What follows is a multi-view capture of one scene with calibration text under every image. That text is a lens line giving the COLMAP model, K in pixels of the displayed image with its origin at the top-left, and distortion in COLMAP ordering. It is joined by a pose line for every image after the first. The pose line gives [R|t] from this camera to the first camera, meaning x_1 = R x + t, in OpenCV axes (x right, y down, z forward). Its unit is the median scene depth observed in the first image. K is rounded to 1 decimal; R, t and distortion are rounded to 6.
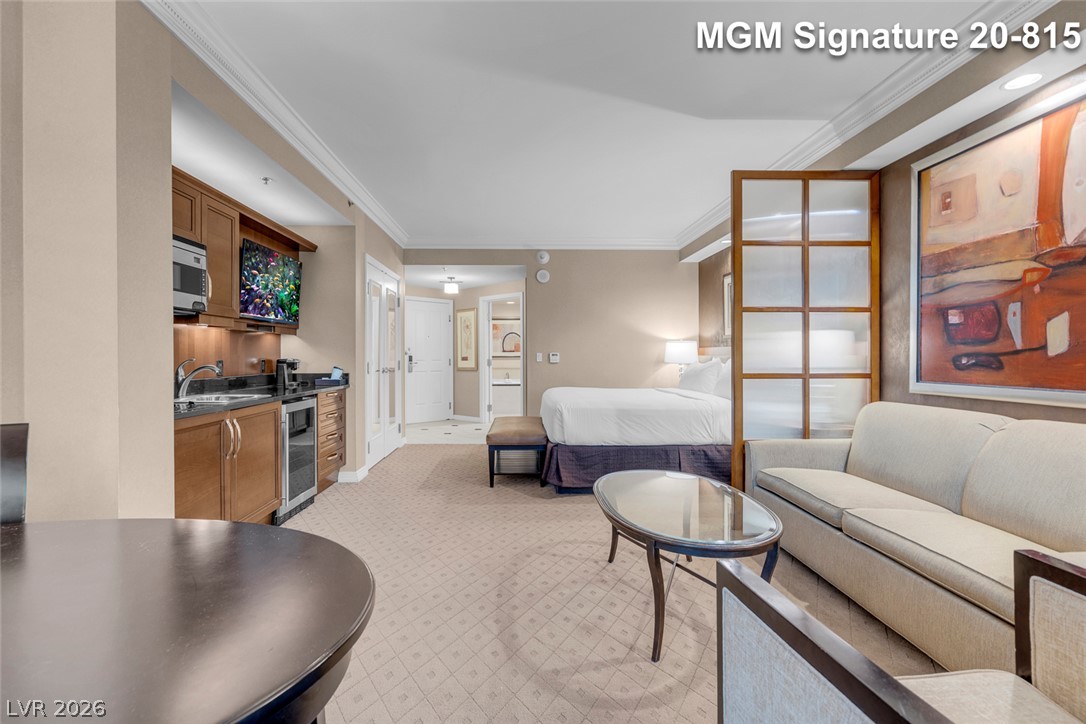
lens RADIAL K [[492.8, 0, 530.3], [0, 492.8, 356.8], [0, 0, 1]] dist [-0.001881, -0.000073]
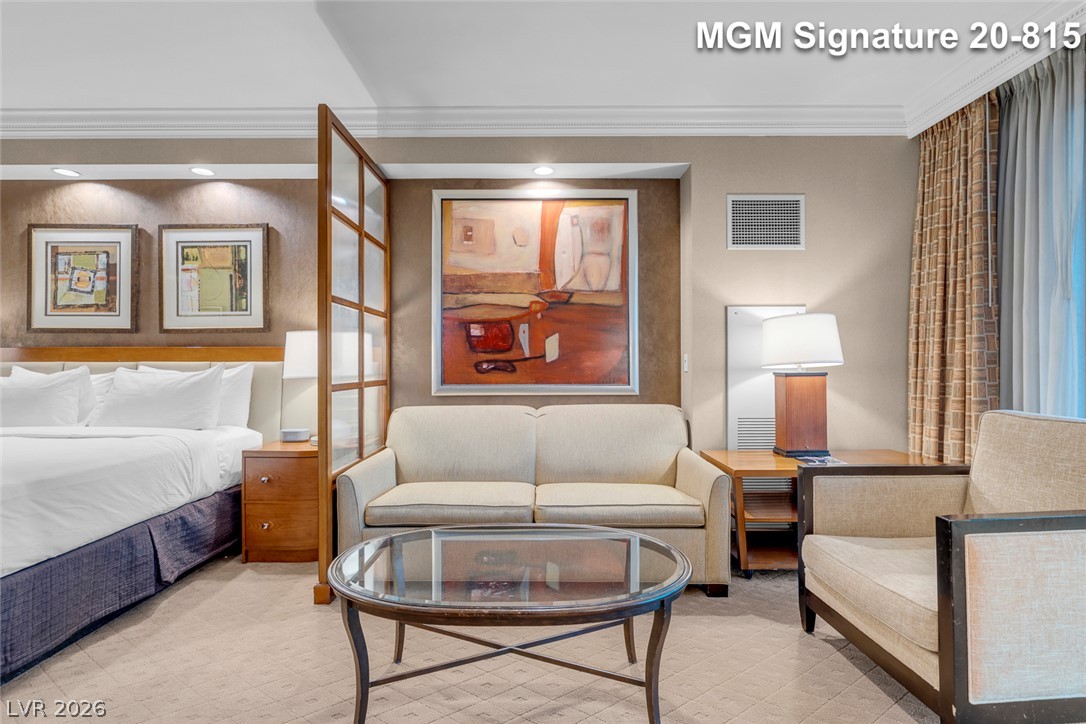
lens RADIAL K [[497.0, 0, 537.0], [0, 497.0, 360.7], [0, 0, 1]] dist [-0.001887, 0.000171]
pose [[0.032477, 0.008600, 0.999436, -0.223223], [0.003675, 0.999955, -0.008723, 0.003958], [-0.999466, 0.003956, 0.032443, 0.487016]]
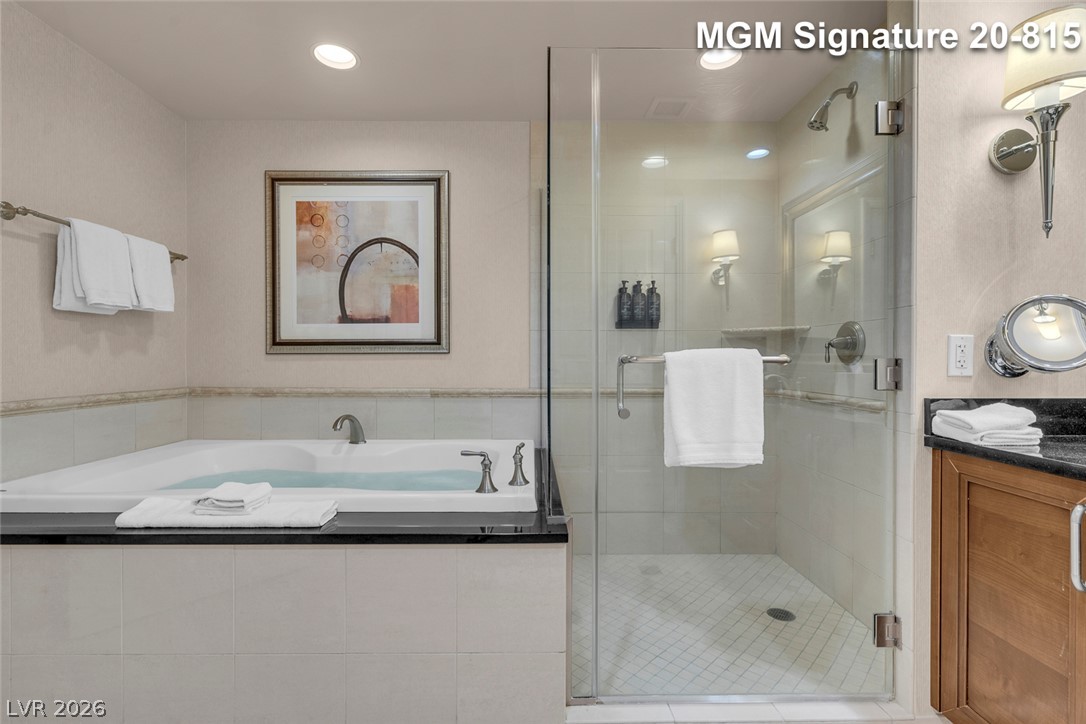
lens RADIAL K [[490.7, 0, 535.6], [0, 490.7, 360.1], [0, 0, 1]] dist [-0.003063, 0.001031]
pose [[0.999802, 0.003685, -0.019545, 0.099096], [-0.003691, 0.999993, -0.000287, 0.019632], [0.019544, 0.000359, 0.999809, 1.900526]]
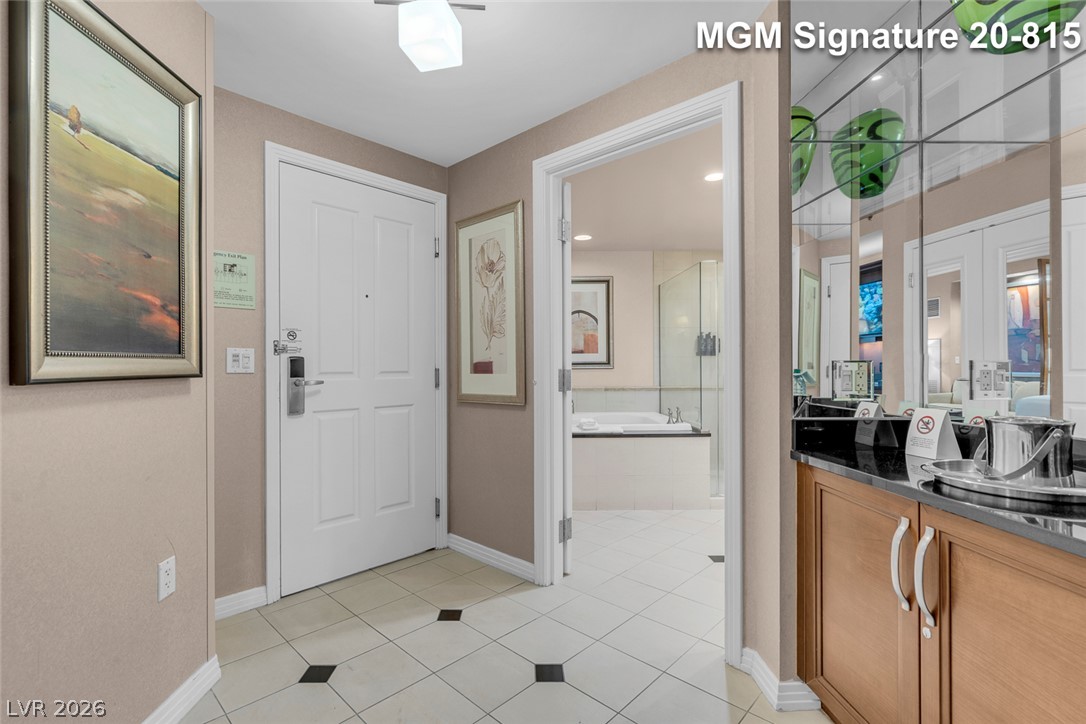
lens RADIAL K [[494.1, 0, 526.8], [0, 494.1, 364.3], [0, 0, 1]] dist [-0.002270, 0.000424]
pose [[0.999934, -0.000563, -0.011499, -0.197167], [0.000524, 0.999994, -0.003388, 0.005768], [0.011501, 0.003381, 0.999928, 1.332097]]
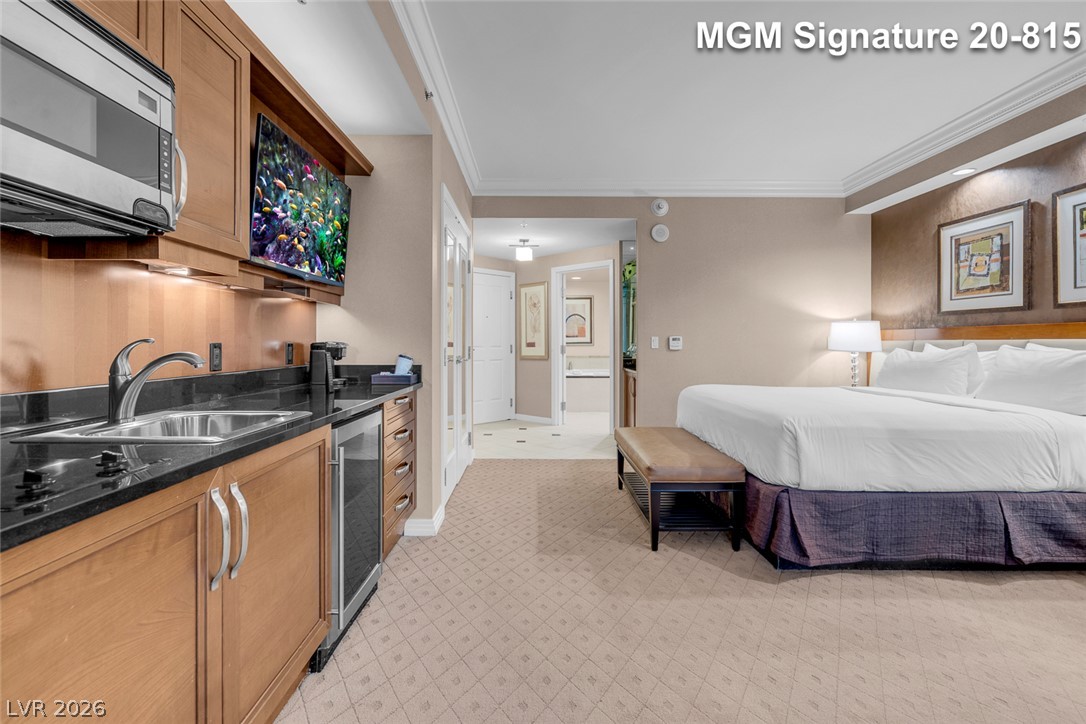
lens RADIAL K [[497.3, 0, 536.3], [0, 497.3, 343.0], [0, 0, 1]] dist [-0.001215, 0.000295]
pose [[0.999759, 0.002643, -0.021789, -0.208523], [-0.002685, 0.999995, -0.001899, 0.005540], [0.021784, 0.001957, 0.999761, 0.362378]]
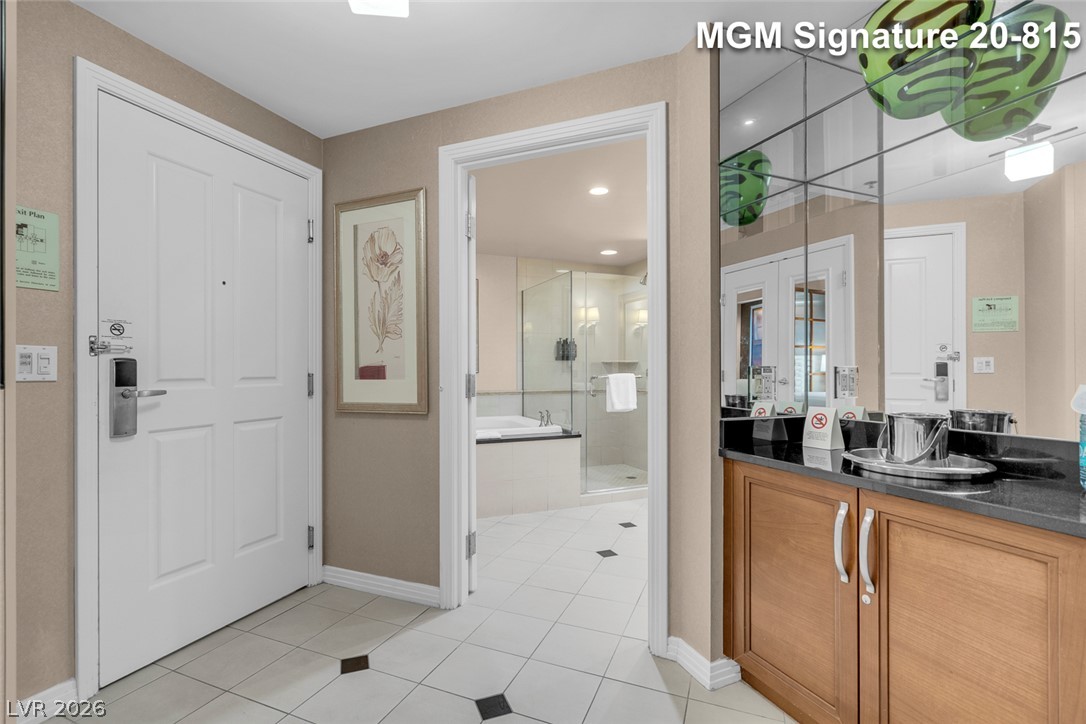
lens RADIAL K [[490.9, 0, 535.4], [0, 490.9, 367.3], [0, 0, 1]] dist [-0.003047, 0.000769]
pose [[0.935890, 0.001518, 0.352290, -0.283329], [0.000152, 0.999989, -0.004715, 0.004688], [-0.352293, 0.004466, 0.935879, 1.380794]]
